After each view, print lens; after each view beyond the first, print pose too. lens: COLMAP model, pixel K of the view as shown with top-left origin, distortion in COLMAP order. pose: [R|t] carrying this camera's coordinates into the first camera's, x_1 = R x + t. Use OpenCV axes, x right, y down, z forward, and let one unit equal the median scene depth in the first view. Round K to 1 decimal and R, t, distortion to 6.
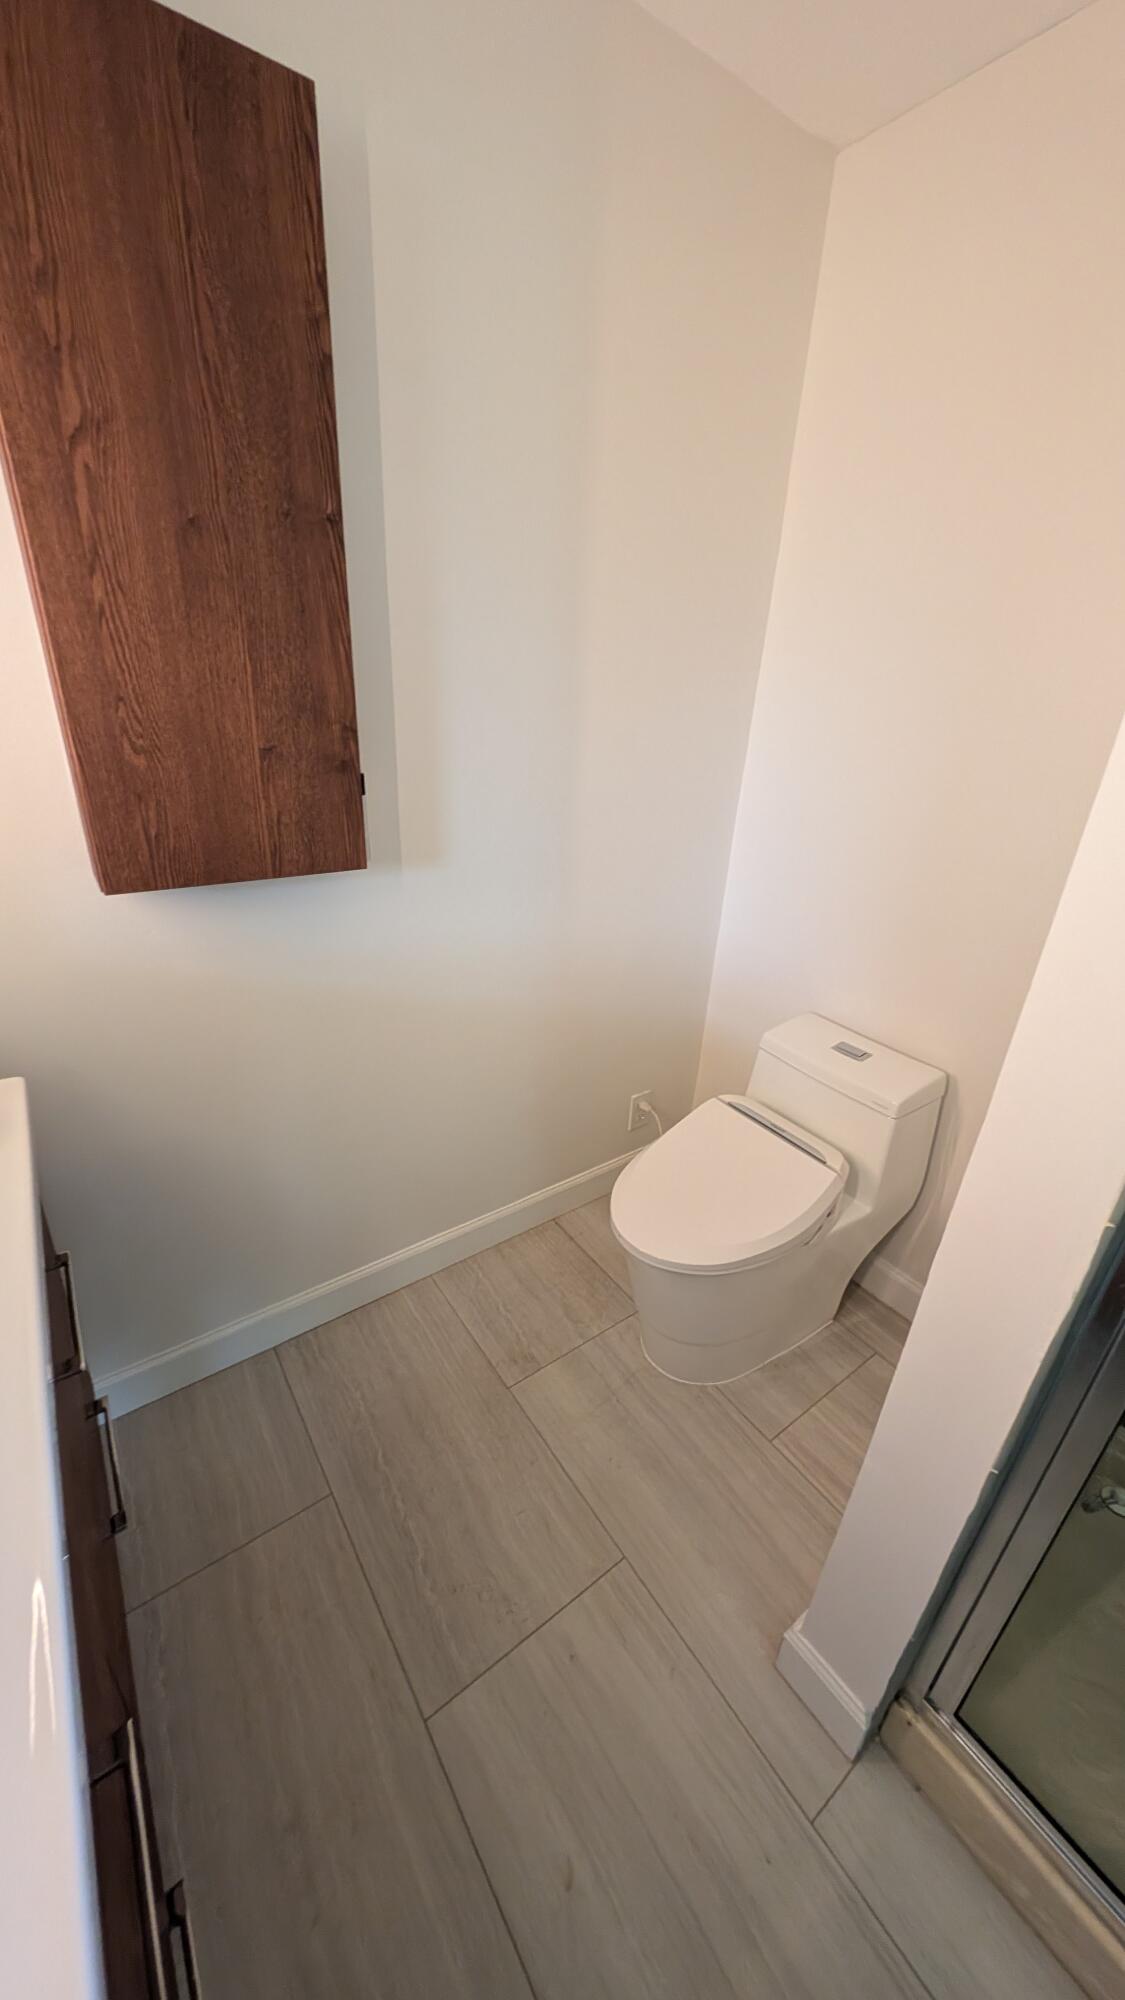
lens RADIAL K [[702.8, 0, 558.1], [0, 702.8, 993.2], [0, 0, 1]] dist [0.005147, -0.001306]
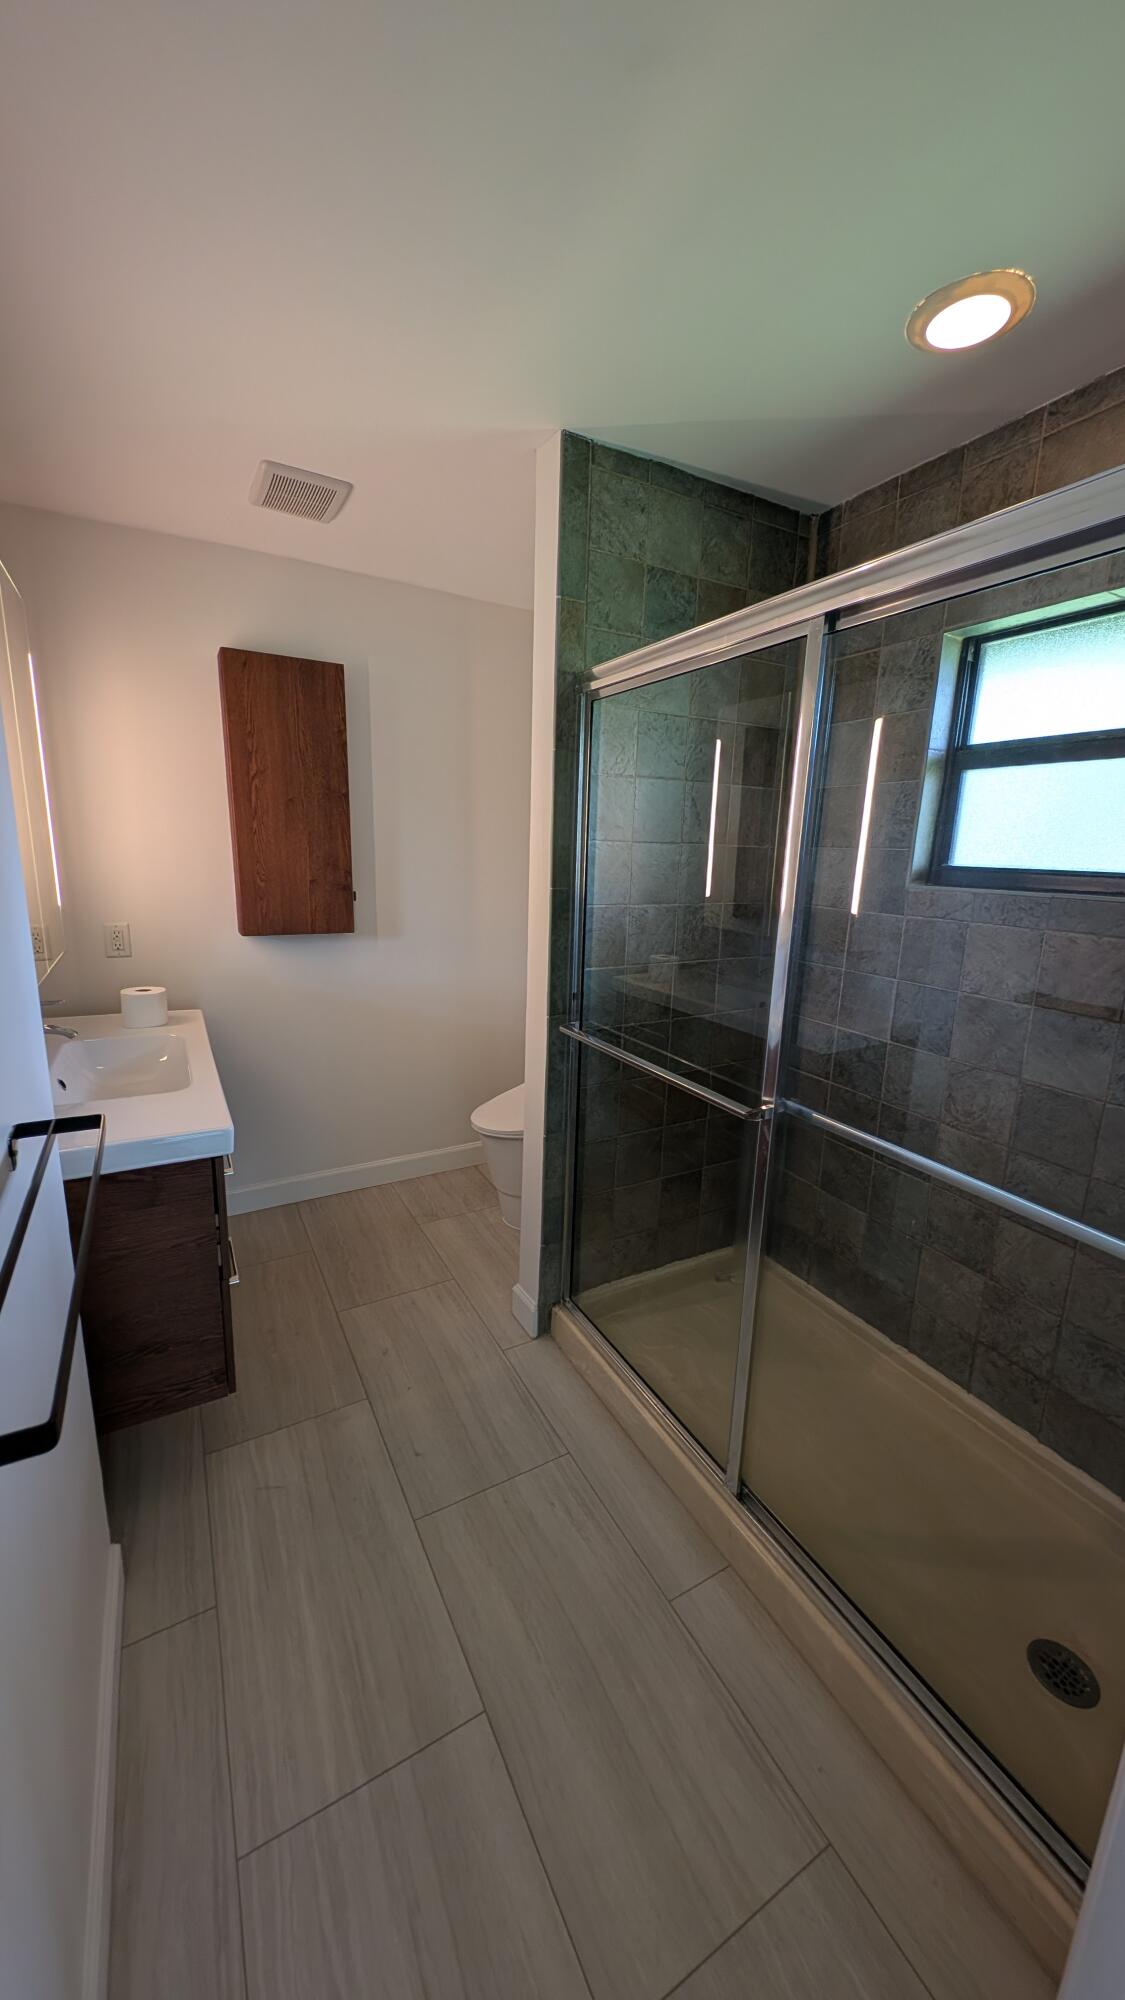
lens RADIAL K [[702.8, 0, 570.0], [0, 702.8, 998.6], [0, 0, 1]] dist [0.005147, -0.001306]
pose [[0.993826, 0.003399, -0.110901, 0.749723], [-0.026576, 0.977726, -0.208198, 0.539682], [0.107723, 0.209860, 0.971779, -1.191689]]
